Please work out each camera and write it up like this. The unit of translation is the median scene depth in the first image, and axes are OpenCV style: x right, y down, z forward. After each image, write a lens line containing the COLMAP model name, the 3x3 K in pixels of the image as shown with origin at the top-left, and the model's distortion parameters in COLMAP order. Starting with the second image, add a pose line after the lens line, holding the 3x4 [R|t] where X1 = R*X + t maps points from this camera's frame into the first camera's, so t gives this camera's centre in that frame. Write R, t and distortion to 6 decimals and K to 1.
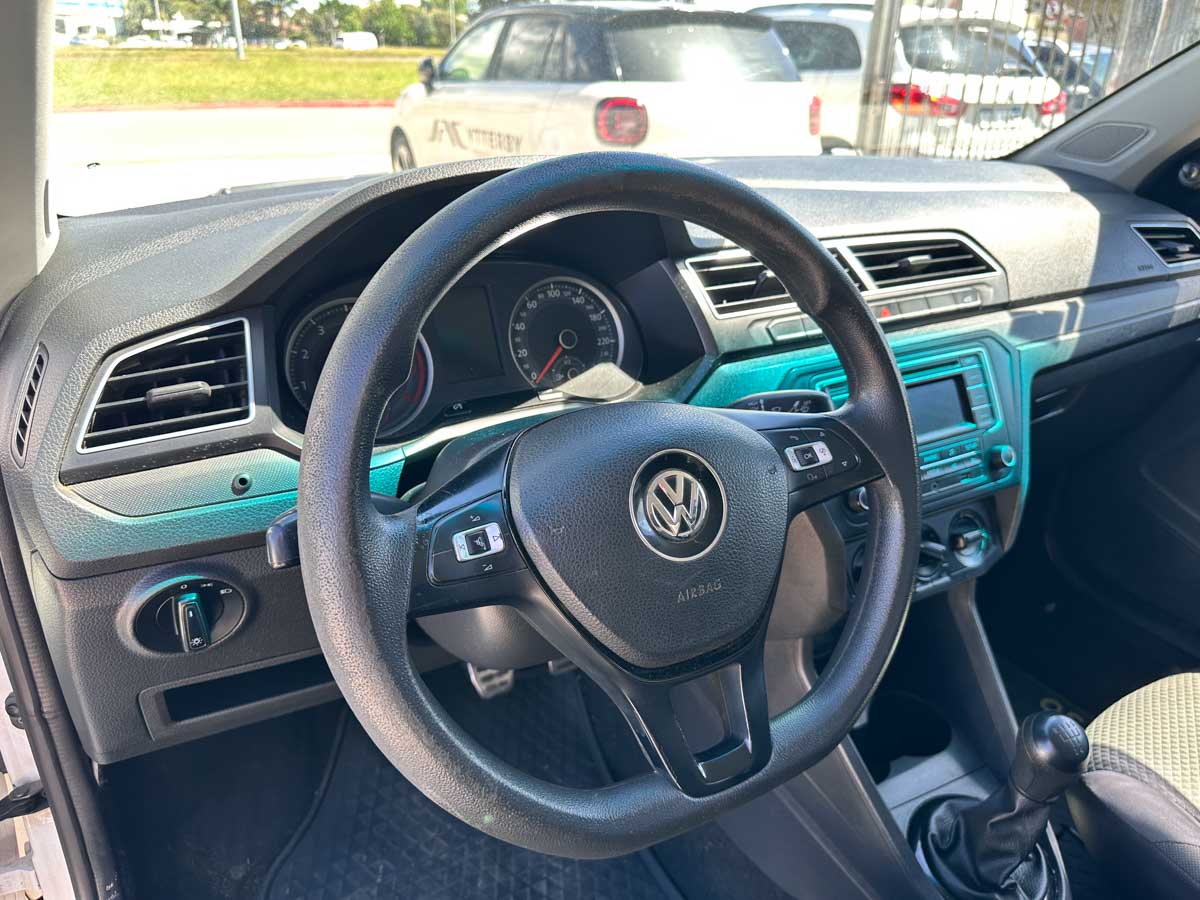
lens RADIAL K [[861.0, 0, 598.0], [0, 861.0, 450.6], [0, 0, 1]] dist [0.000844, -0.007445]
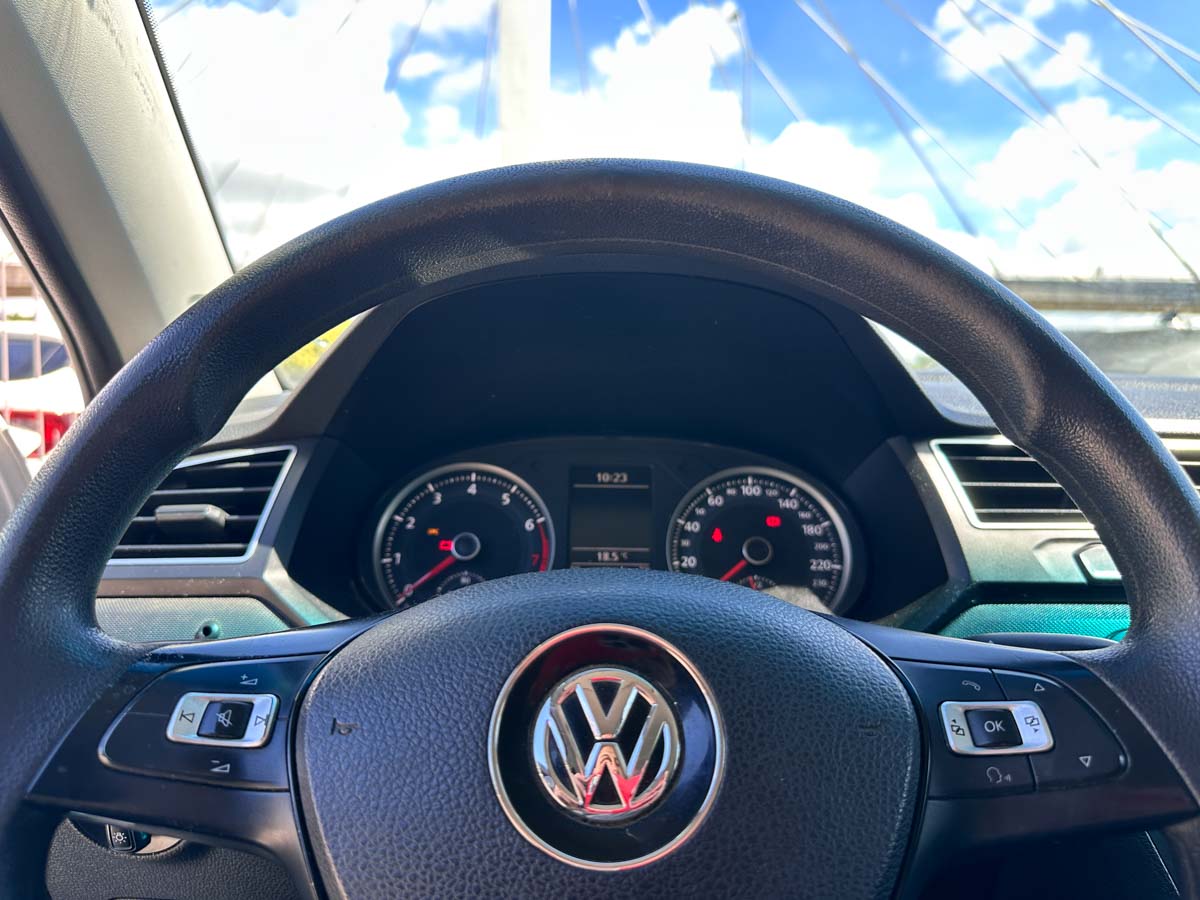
lens RADIAL K [[869.5, 0, 598.3], [0, 869.5, 441.8], [0, 0, 1]] dist [-0.009121, -0.008925]
pose [[0.856908, 0.011055, -0.515351, 0.211513], [-0.204620, 0.924920, -0.320394, 0.039886], [0.473117, 0.380000, 0.794833, 0.336207]]
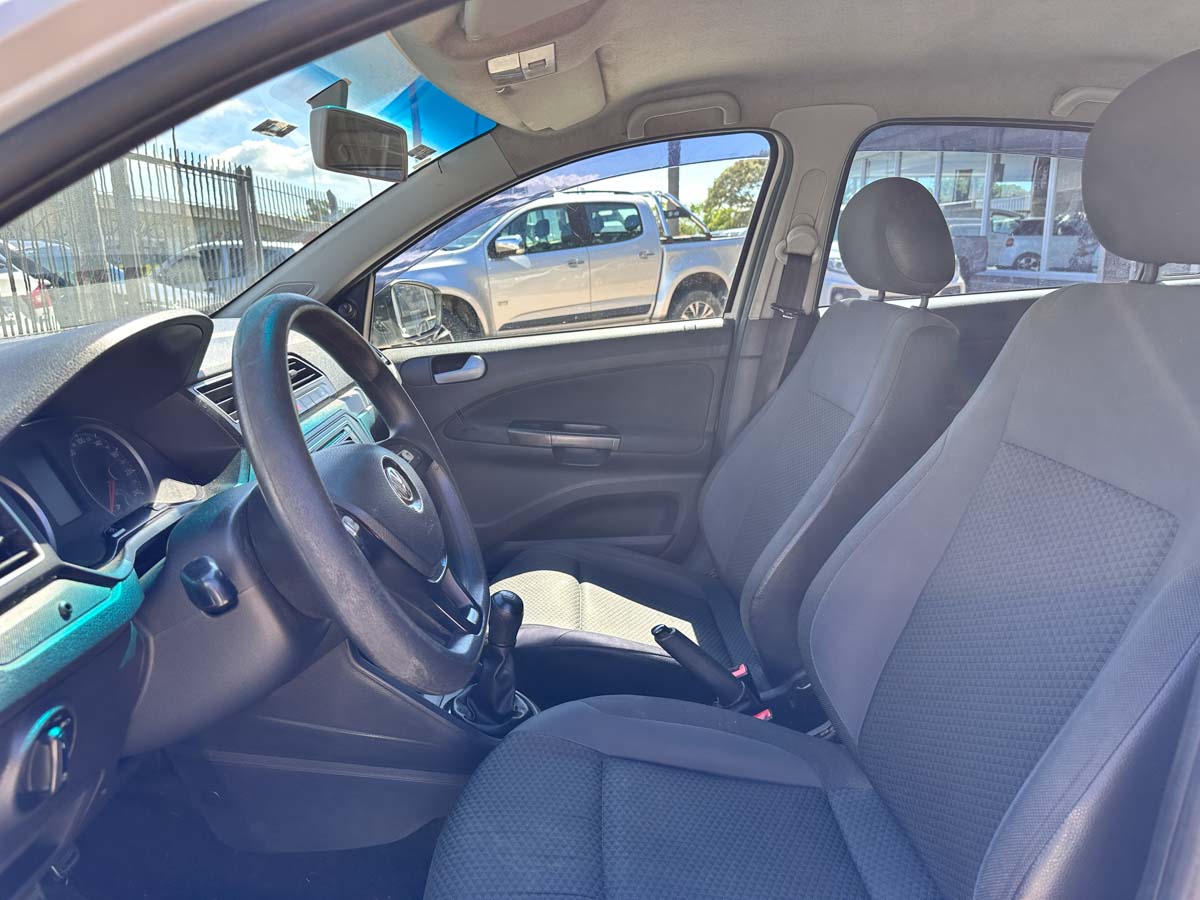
lens RADIAL K [[861.0, 0, 598.0], [0, 861.0, 450.6], [0, 0, 1]] dist [0.000844, -0.007445]
pose [[0.471537, -0.231434, 0.850935, -0.693814], [0.396005, 0.917753, 0.030165, 0.063088], [-0.787929, 0.322751, 0.524404, -0.121040]]
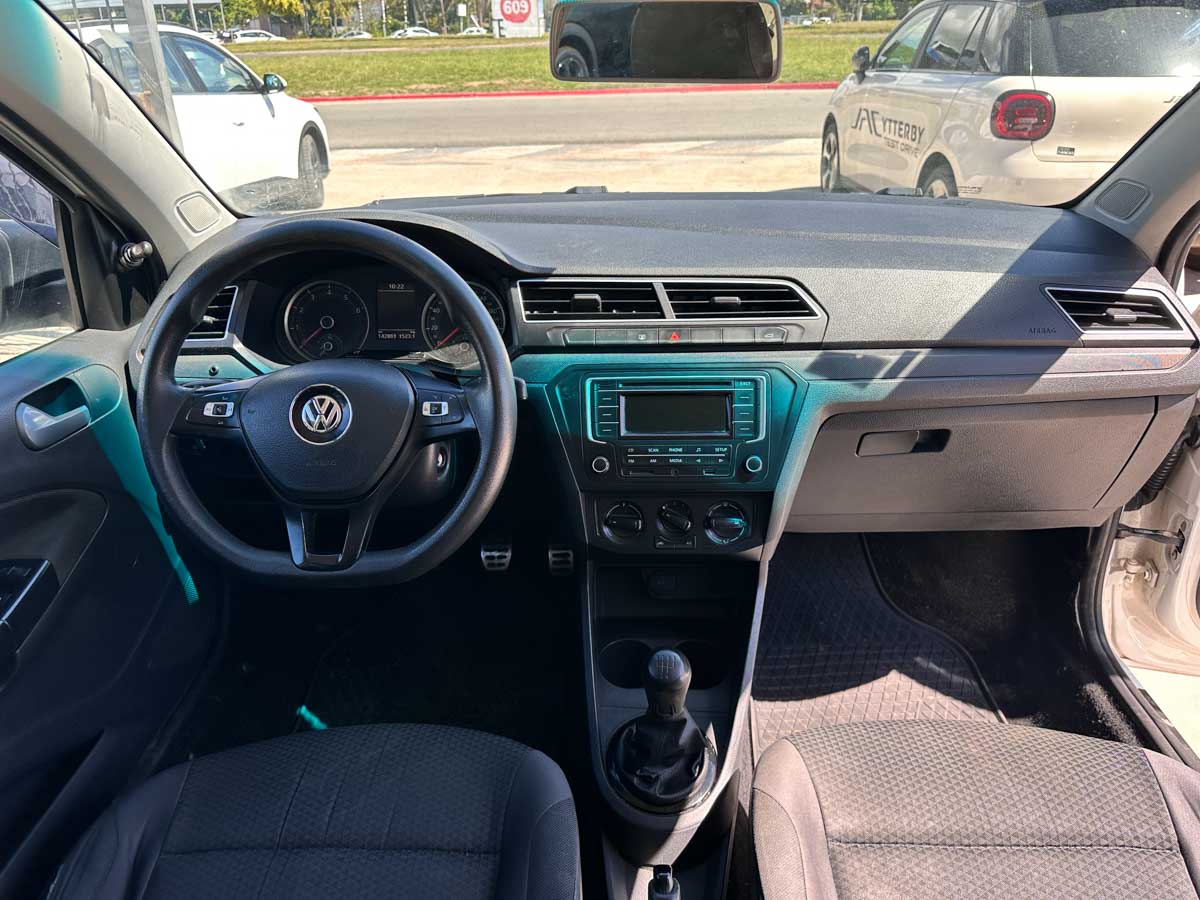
lens RADIAL K [[823.3, 0, 587.4], [0, 823.3, 436.0], [0, 0, 1]] dist [0.045340, -0.002191]
pose [[0.849549, 0.199334, -0.488398, 0.904391], [-0.188508, 0.979440, 0.071846, -0.079066], [0.492678, 0.031030, 0.869658, -0.163493]]
